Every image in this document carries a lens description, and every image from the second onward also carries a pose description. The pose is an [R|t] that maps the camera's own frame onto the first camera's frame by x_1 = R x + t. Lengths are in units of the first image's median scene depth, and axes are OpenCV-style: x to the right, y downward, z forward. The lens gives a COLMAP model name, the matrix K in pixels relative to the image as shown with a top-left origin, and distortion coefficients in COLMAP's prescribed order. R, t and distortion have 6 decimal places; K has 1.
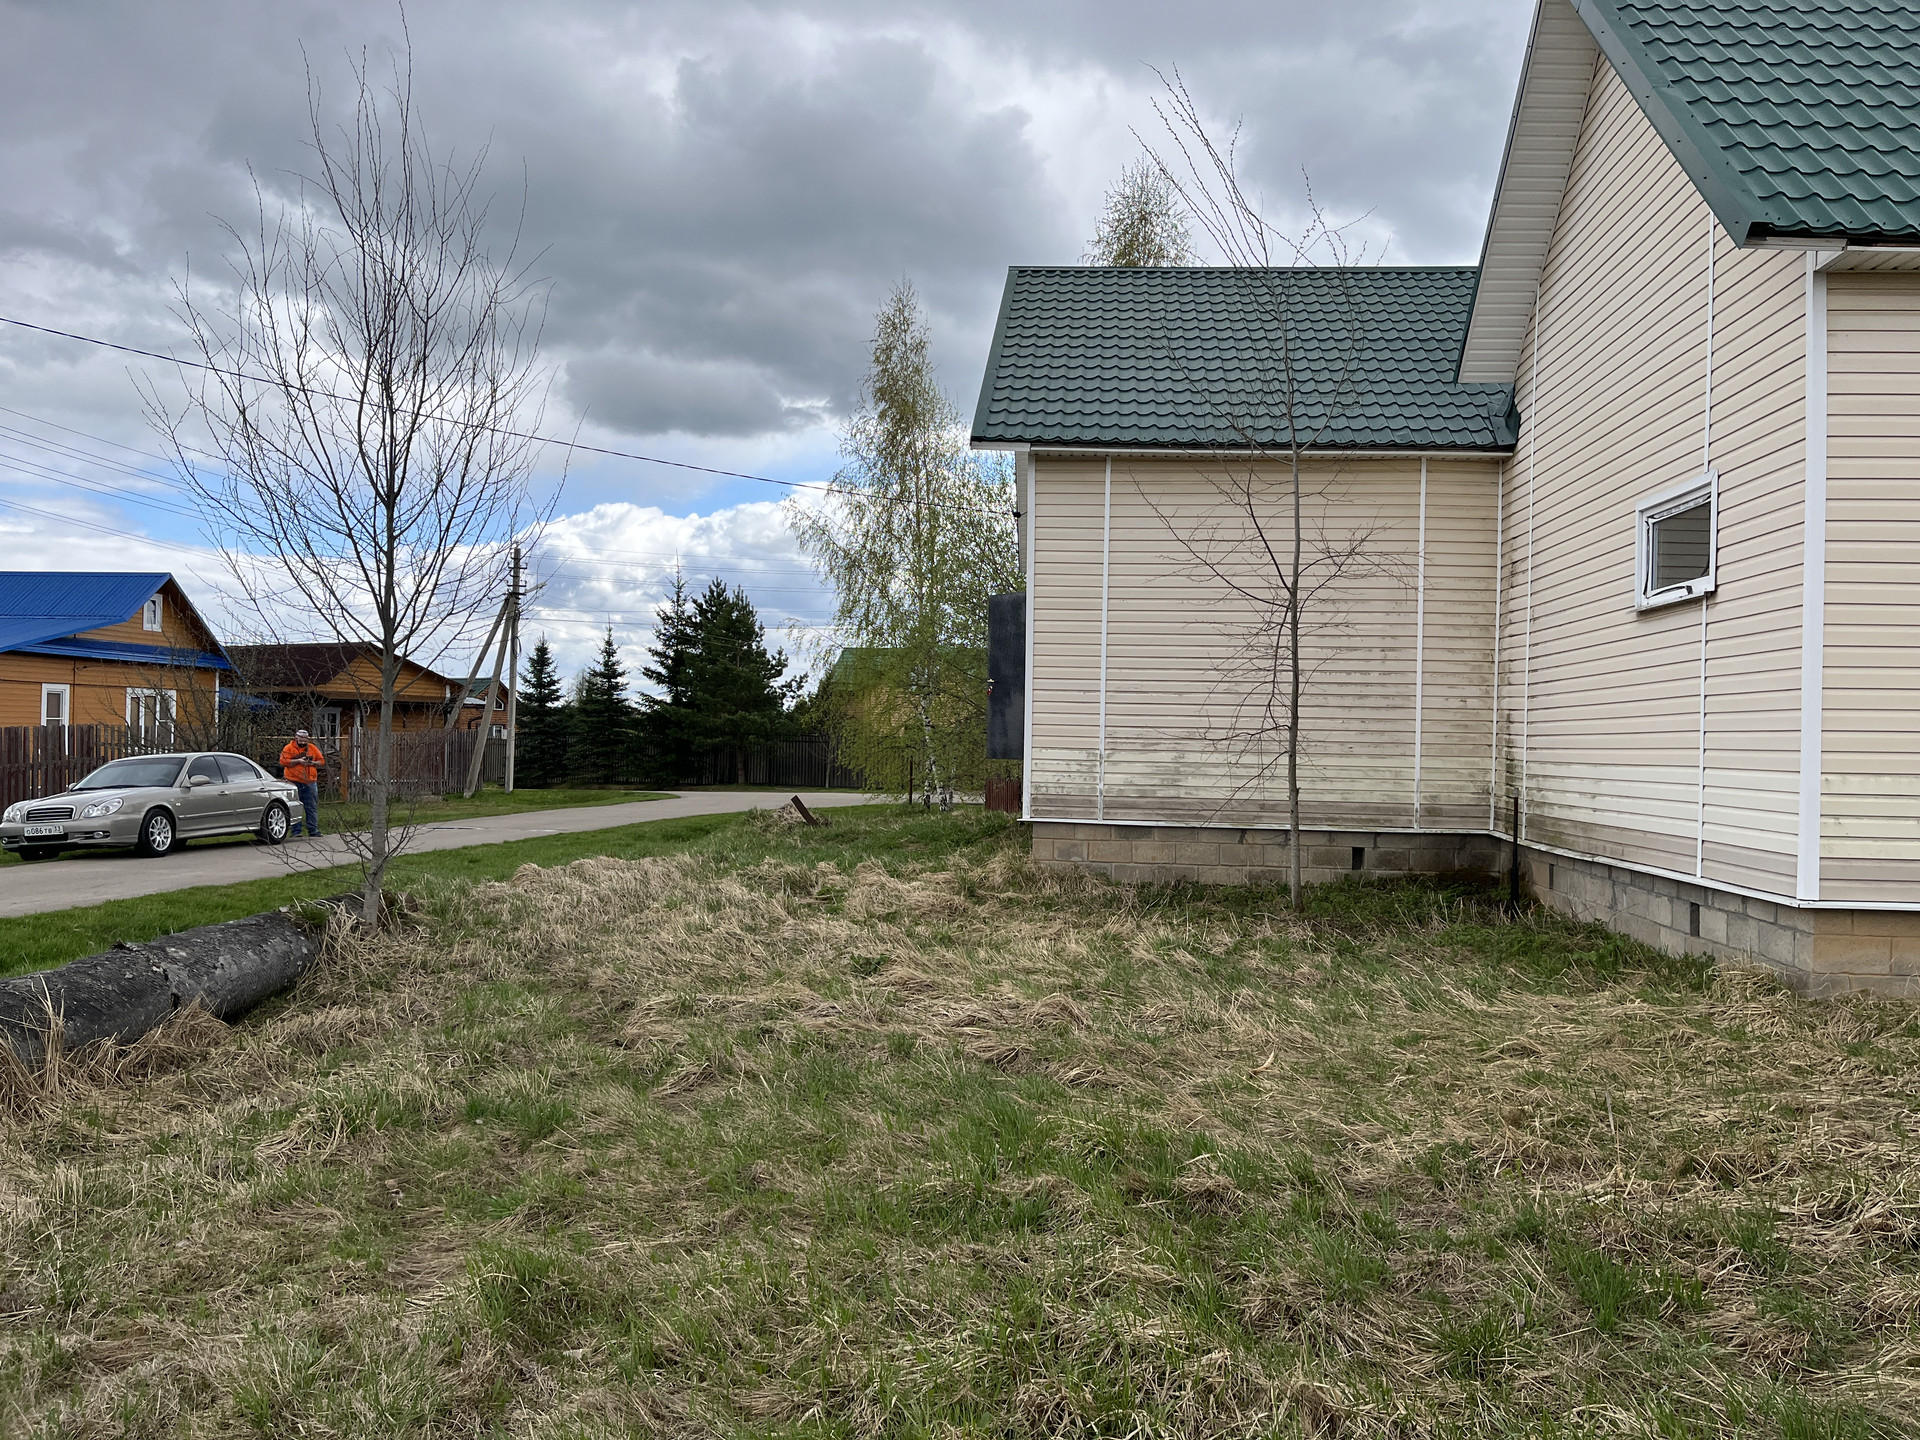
lens RADIAL K [[1439.8, 0, 974.1], [0, 1439.8, 740.3], [0, 0, 1]] dist [0.036360, -0.045291]
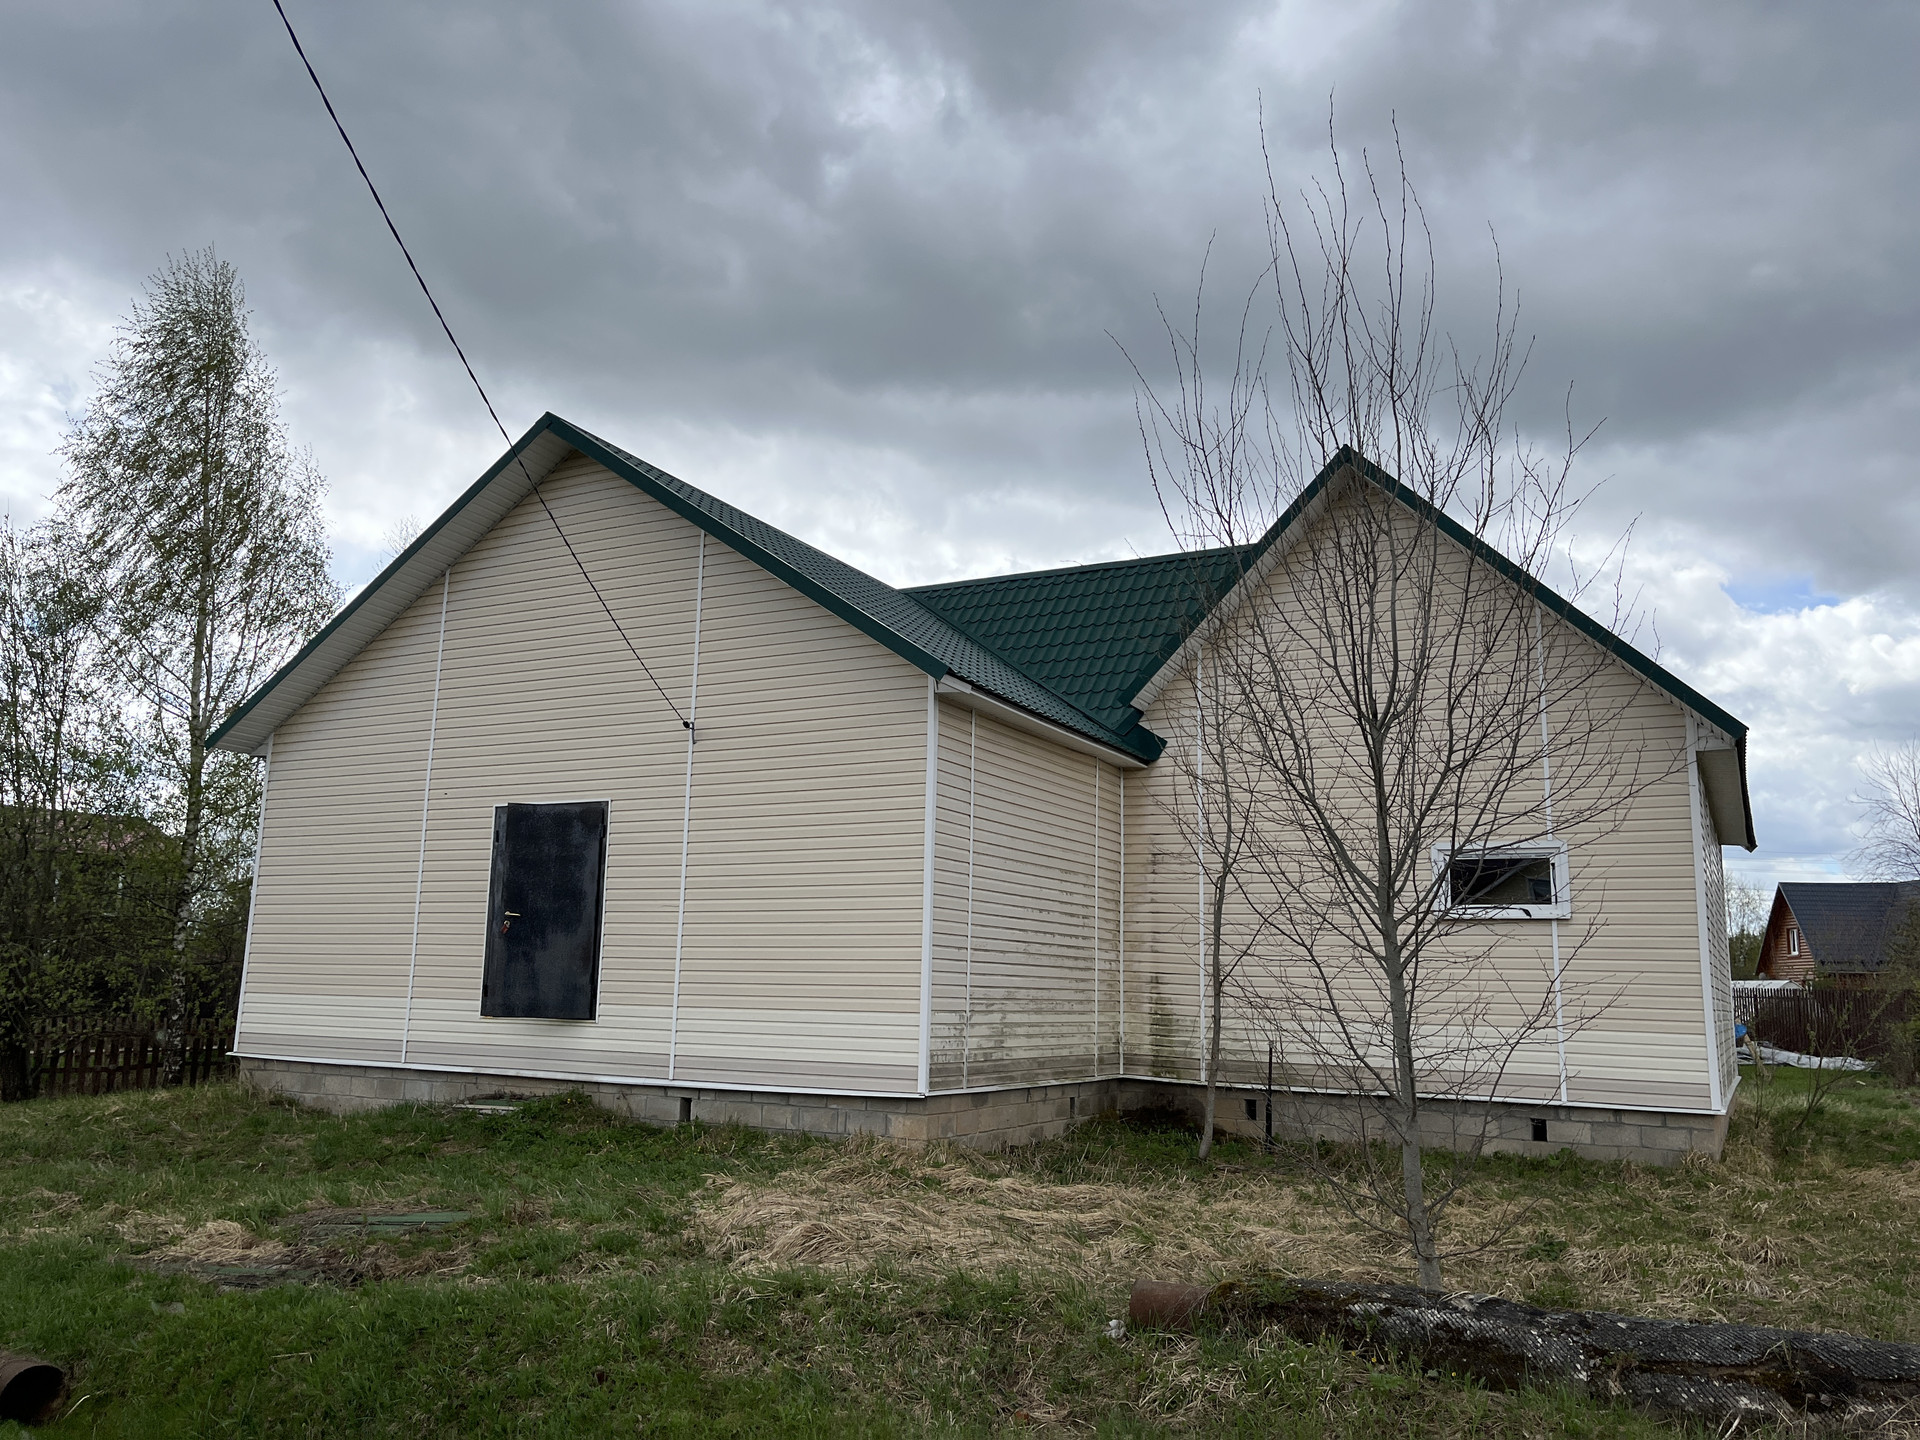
lens RADIAL K [[1439.8, 0, 951.0], [0, 1439.8, 712.8], [0, 0, 1]] dist [0.036360, -0.045291]
pose [[0.414513, 0.168071, 0.894389, -0.839364], [-0.016628, 0.984033, -0.177210, -0.019670], [-0.909891, 0.058584, 0.410689, 0.641511]]
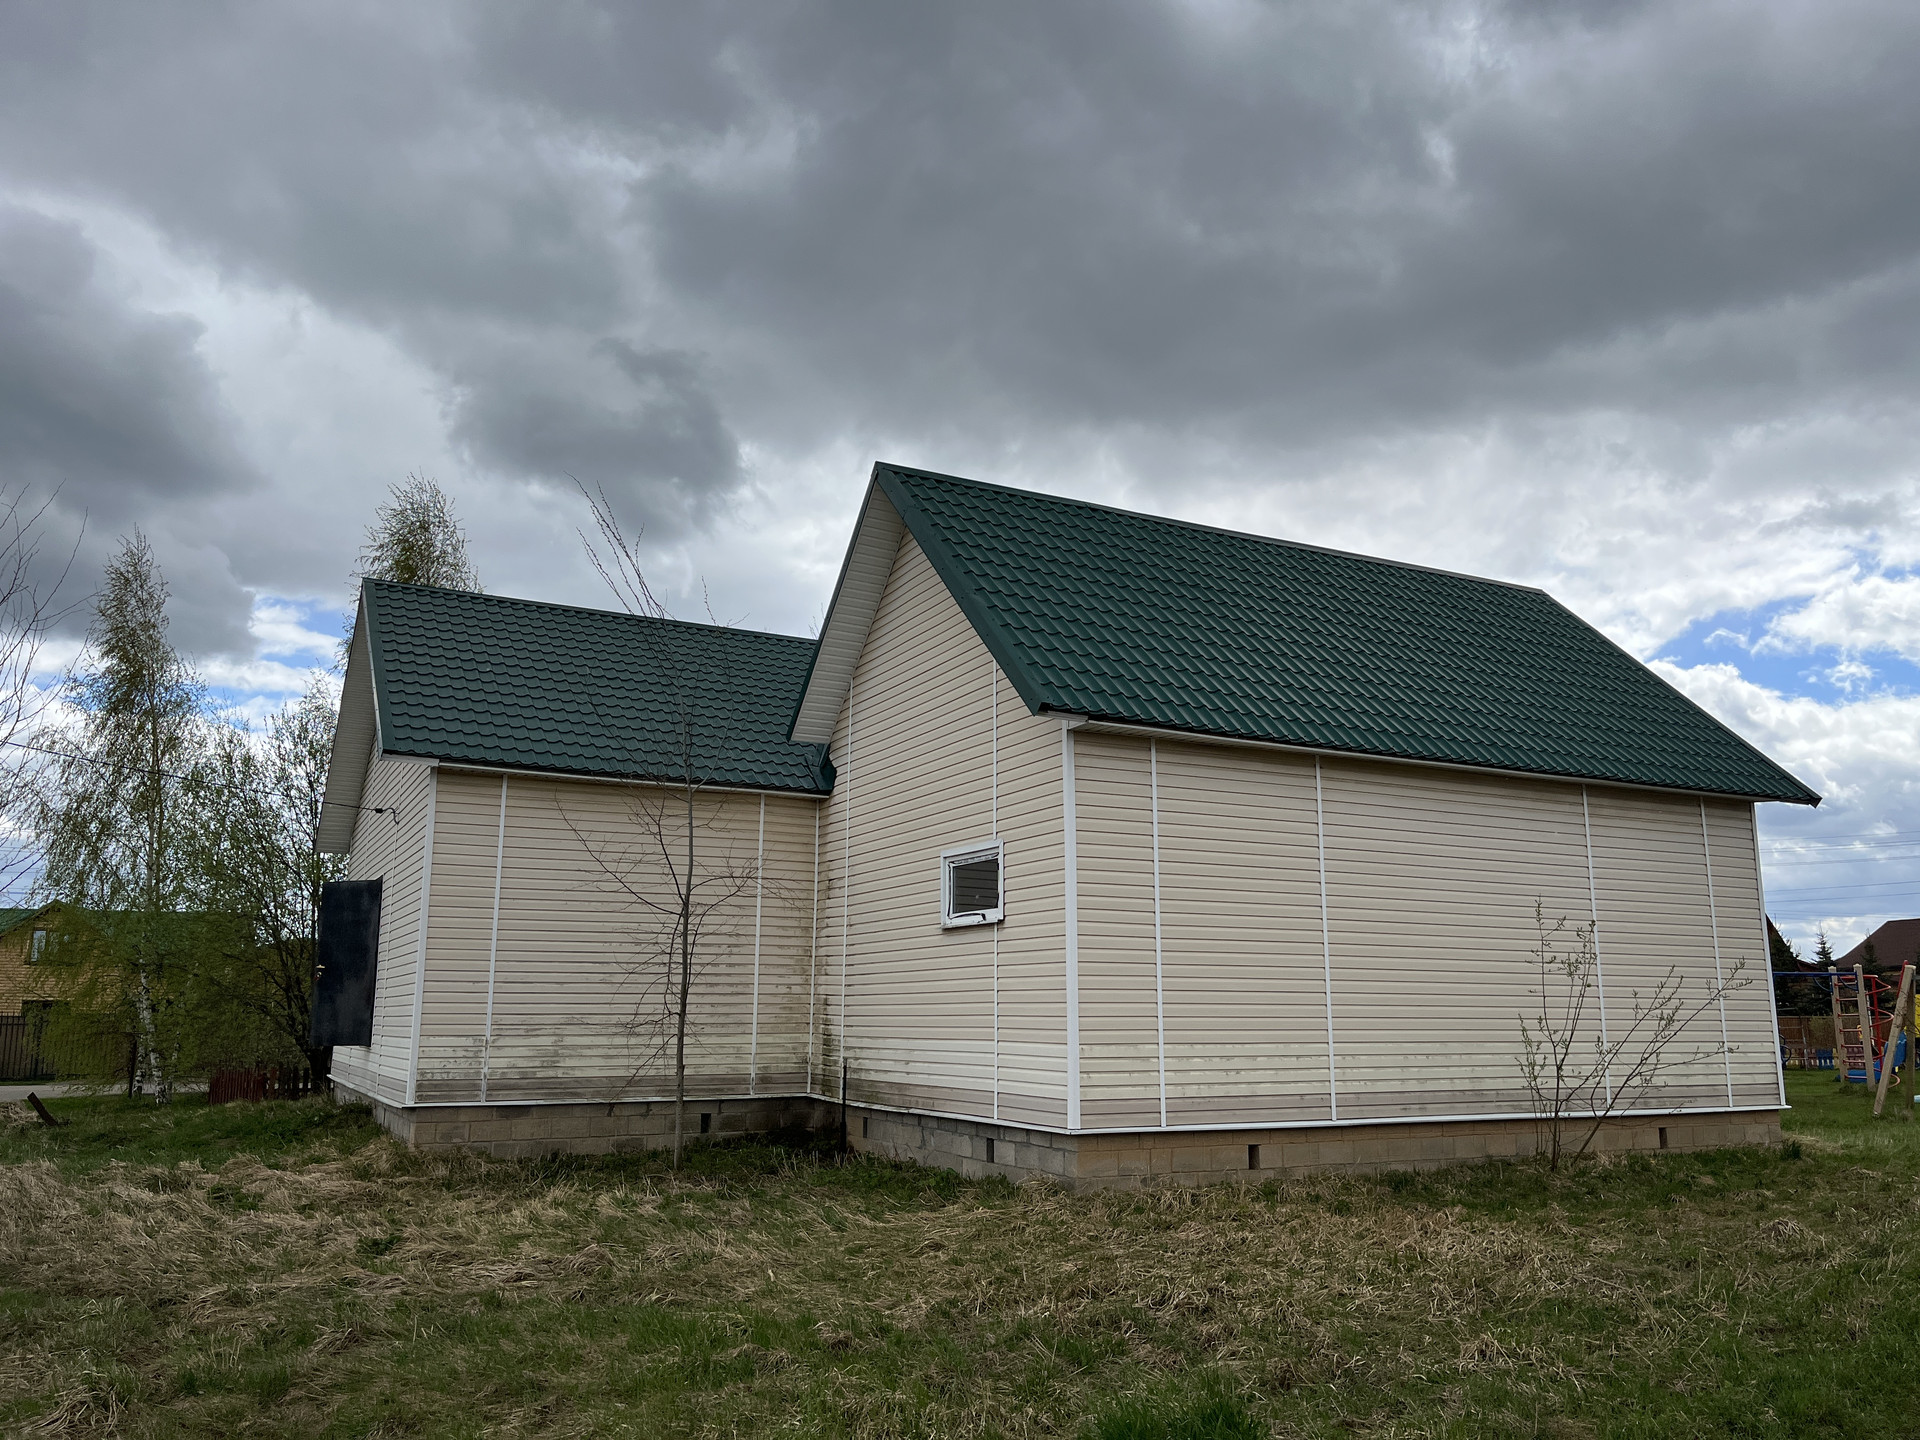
lens RADIAL K [[1439.8, 0, 969.7], [0, 1439.8, 718.7], [0, 0, 1]] dist [0.036360, -0.045291]
pose [[0.847954, 0.087364, 0.522820, -0.210380], [0.016128, 0.981615, -0.190187, -0.016132], [-0.529824, 0.169702, 0.830956, -0.169362]]
